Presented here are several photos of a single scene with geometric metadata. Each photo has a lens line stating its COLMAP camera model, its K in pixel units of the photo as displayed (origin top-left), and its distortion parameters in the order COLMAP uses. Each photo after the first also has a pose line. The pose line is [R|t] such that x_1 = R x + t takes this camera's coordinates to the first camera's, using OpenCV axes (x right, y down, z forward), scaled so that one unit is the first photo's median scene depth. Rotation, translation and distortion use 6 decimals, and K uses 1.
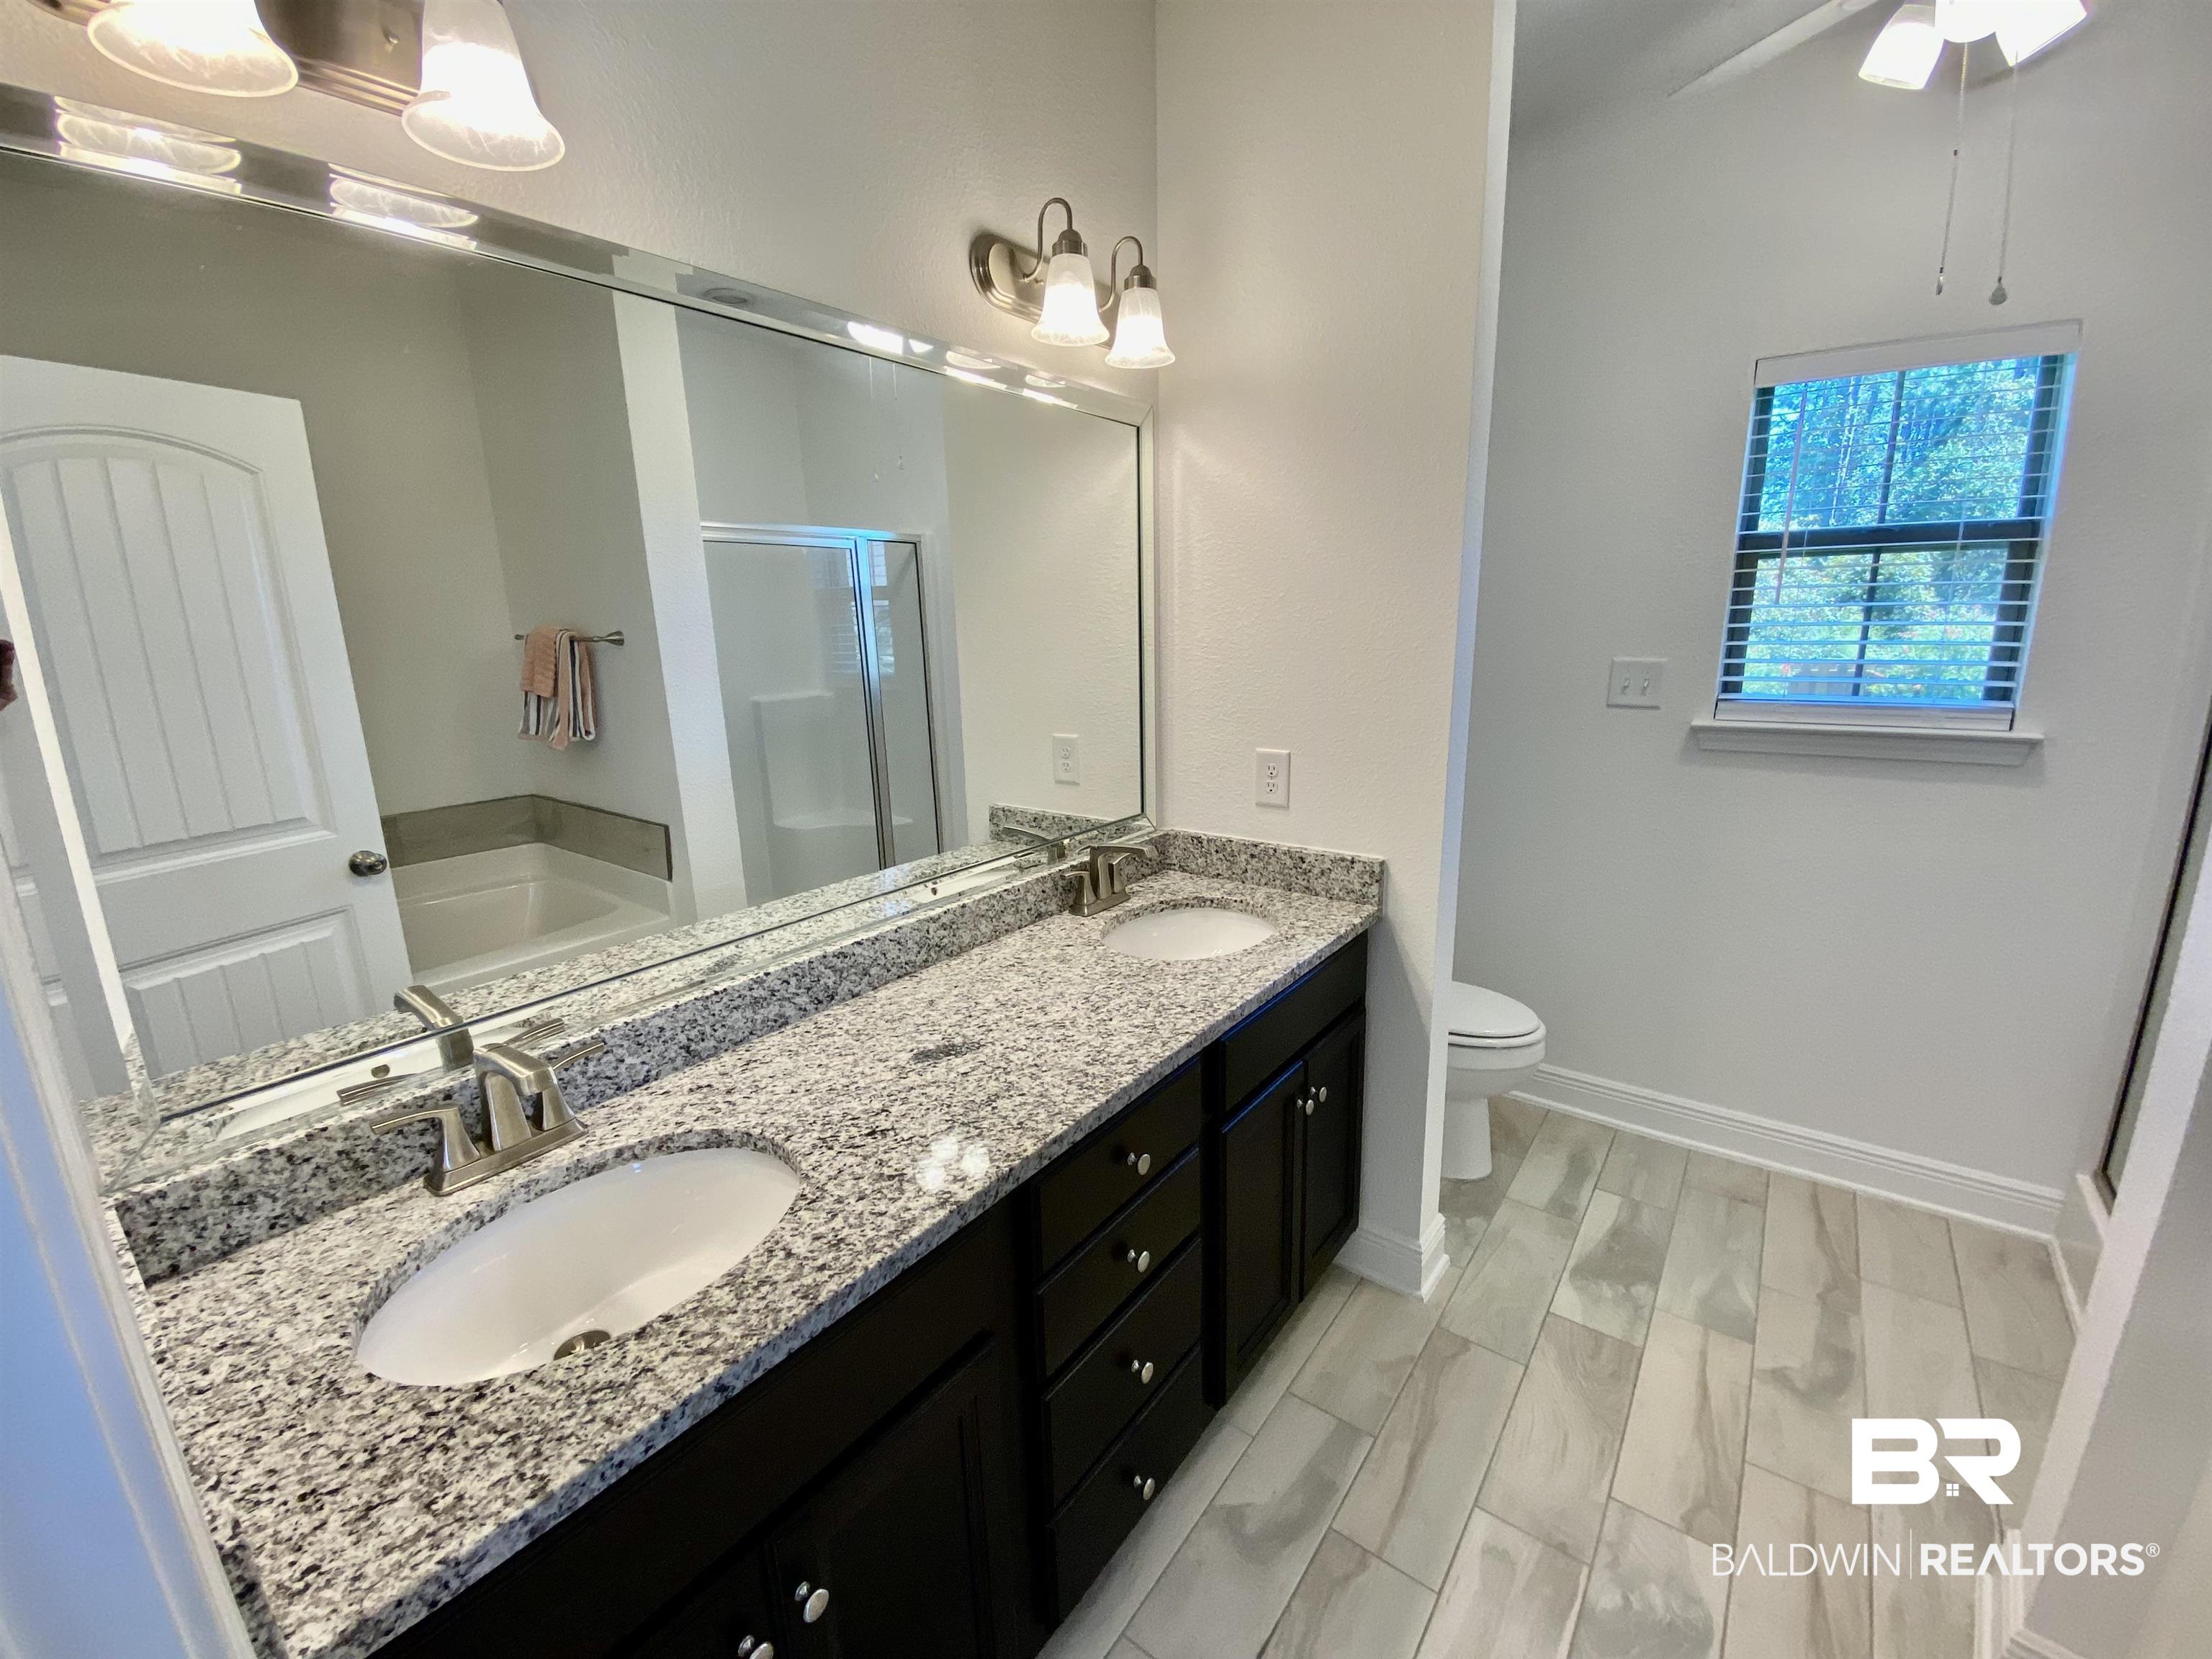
lens RADIAL K [[918.3, 0, 1057.0], [0, 918.3, 833.1], [0, 0, 1]] dist [0.002986, -0.001808]
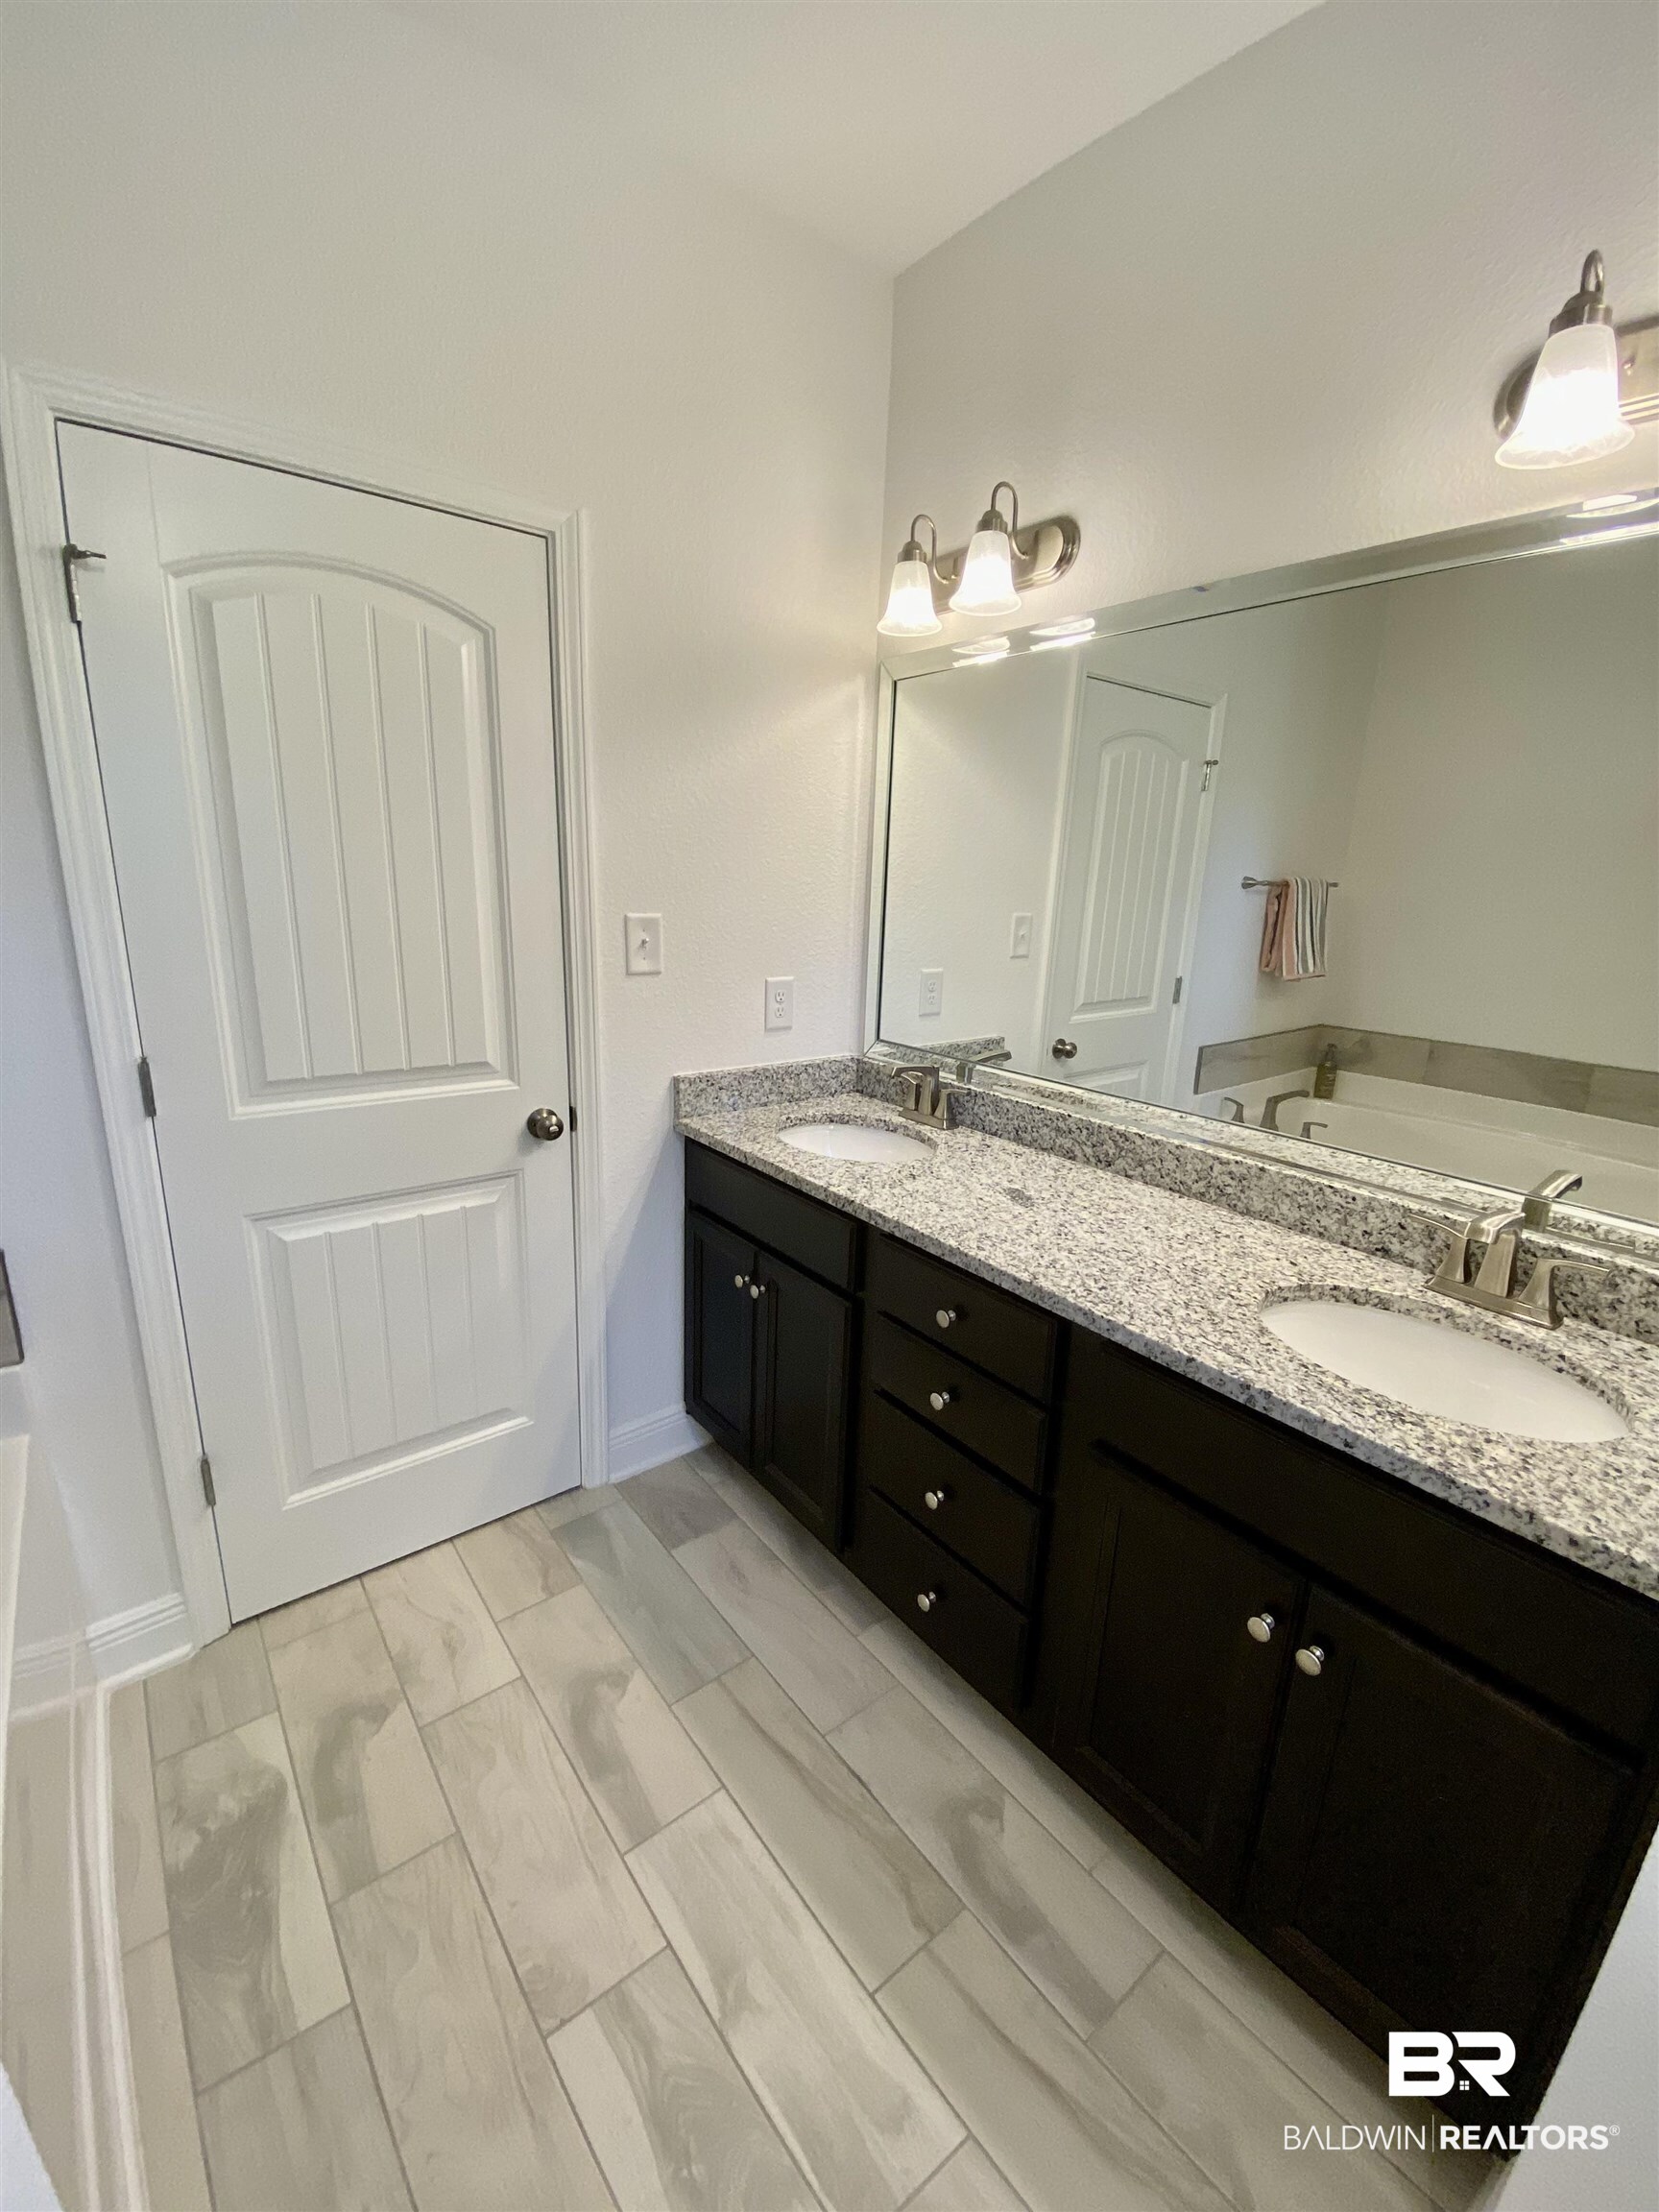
lens RADIAL K [[918.3, 0, 827.7], [0, 918.3, 1099.2], [0, 0, 1]] dist [0.002986, -0.001808]
pose [[-0.249142, 0.250085, -0.935621, 1.026252], [-0.234158, 0.921866, 0.308761, -0.203618], [0.939733, 0.296008, -0.171116, 0.859834]]
